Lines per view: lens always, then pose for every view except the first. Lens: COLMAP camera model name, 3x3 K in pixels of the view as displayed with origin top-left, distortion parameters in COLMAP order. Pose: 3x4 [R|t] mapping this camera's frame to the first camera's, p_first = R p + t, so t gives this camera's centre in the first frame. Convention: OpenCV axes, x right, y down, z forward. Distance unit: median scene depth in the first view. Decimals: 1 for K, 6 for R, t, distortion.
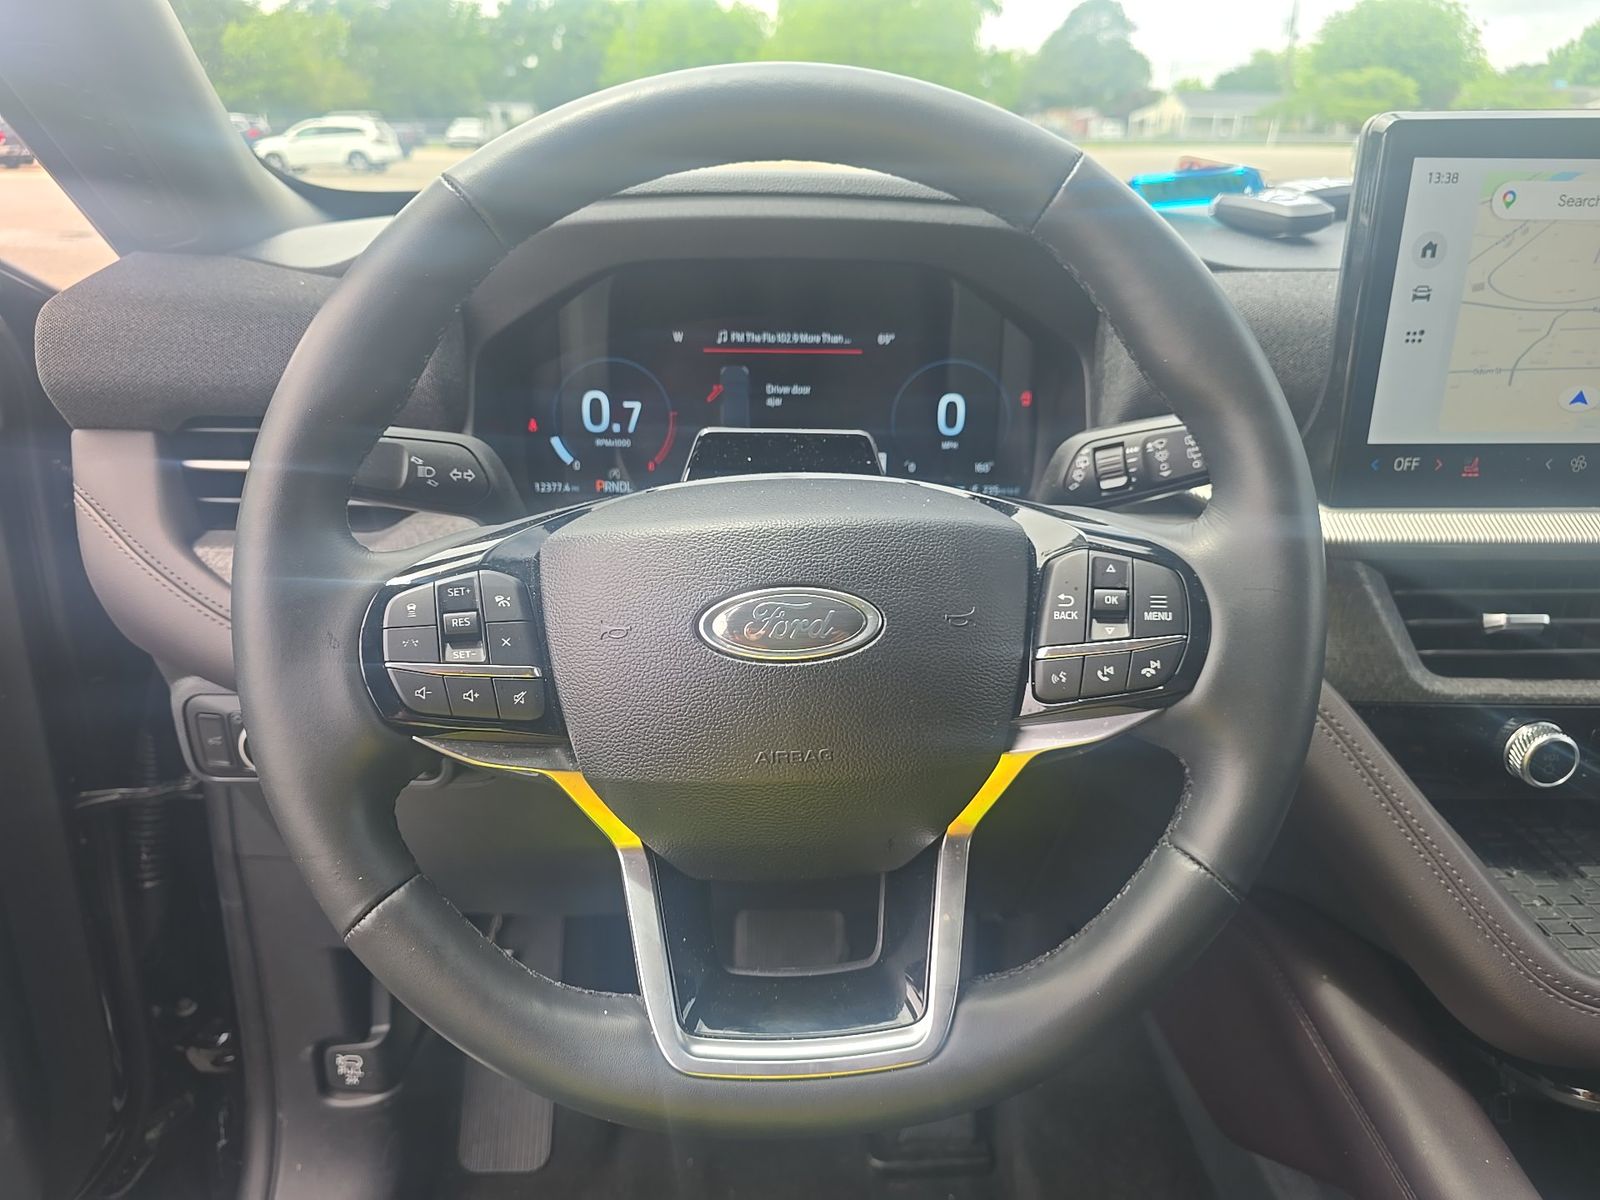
lens RADIAL K [[1059.5, 0, 807.6], [0, 1059.5, 617.1], [0, 0, 1]] dist [0.039829, -0.067883]
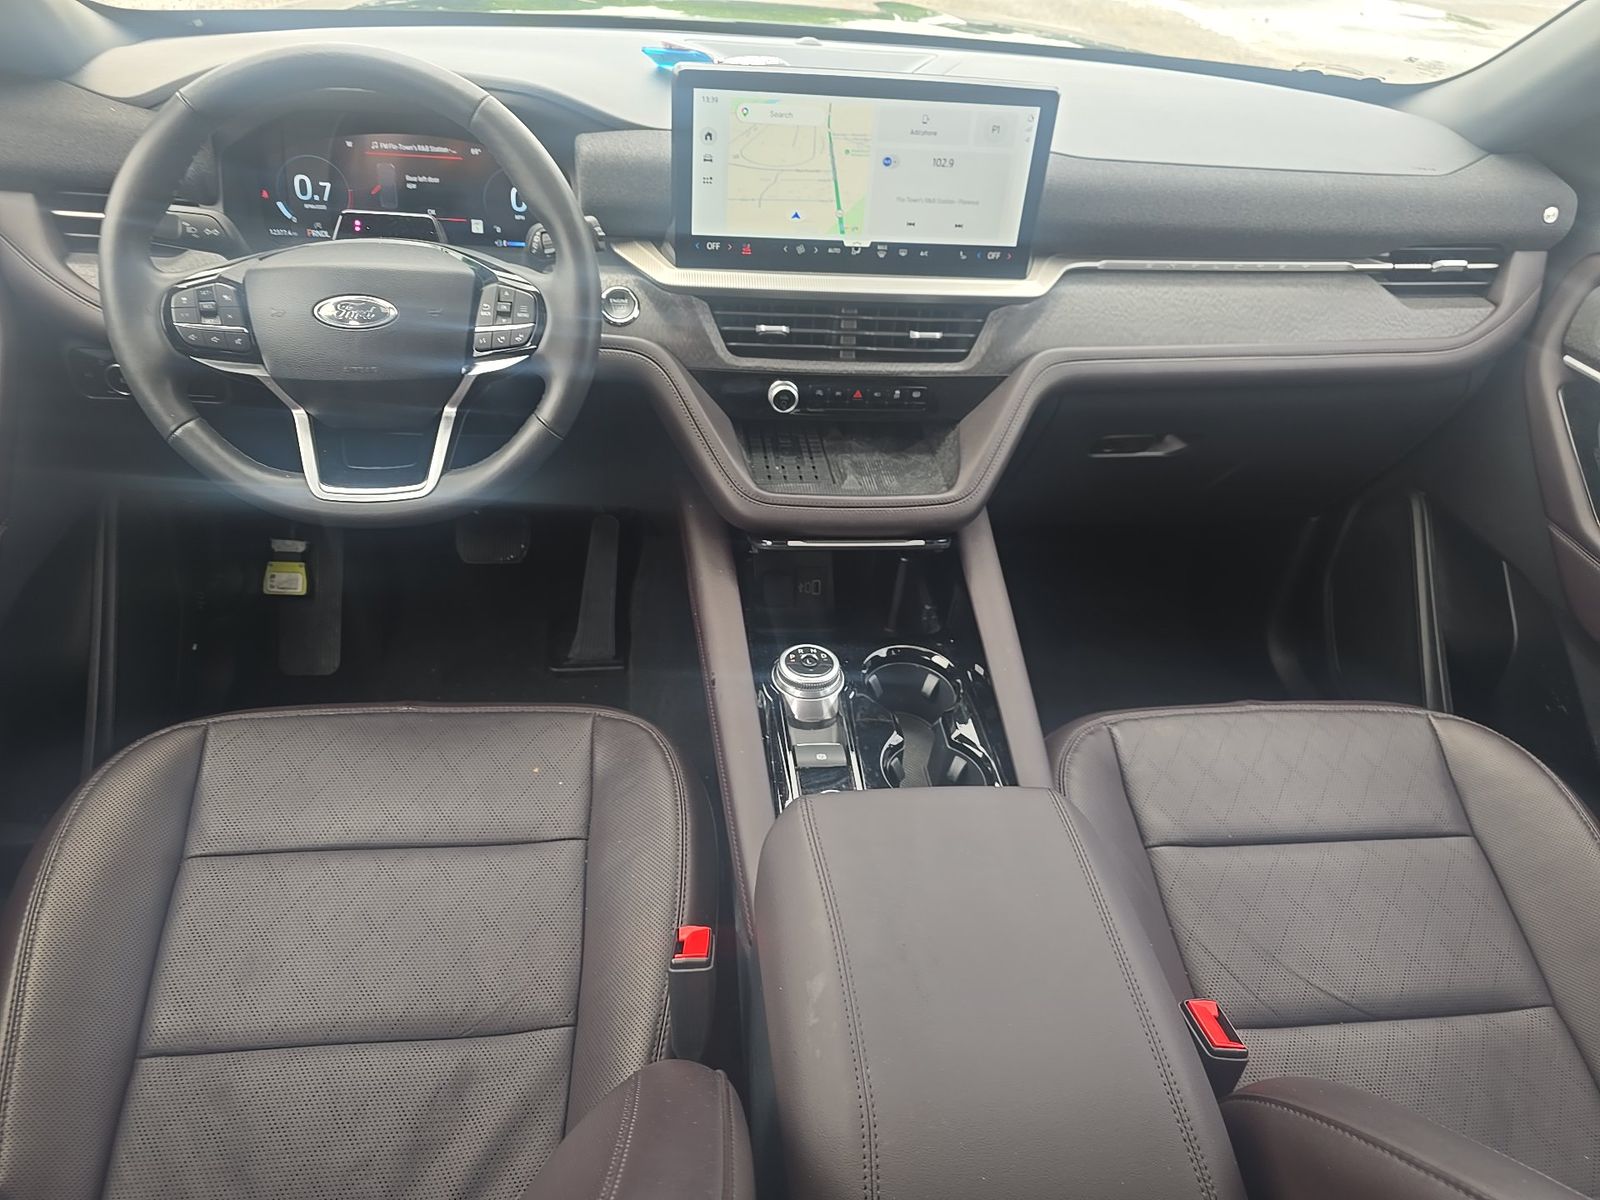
lens RADIAL K [[1070.8, 0, 818.8], [0, 1070.8, 599.4], [0, 0, 1]] dist [0.024990, -0.042114]
pose [[0.993110, 0.005568, 0.117051, 0.531183], [-0.032560, 0.972651, 0.229979, 0.032381], [-0.112569, -0.232206, 0.966131, -1.140070]]
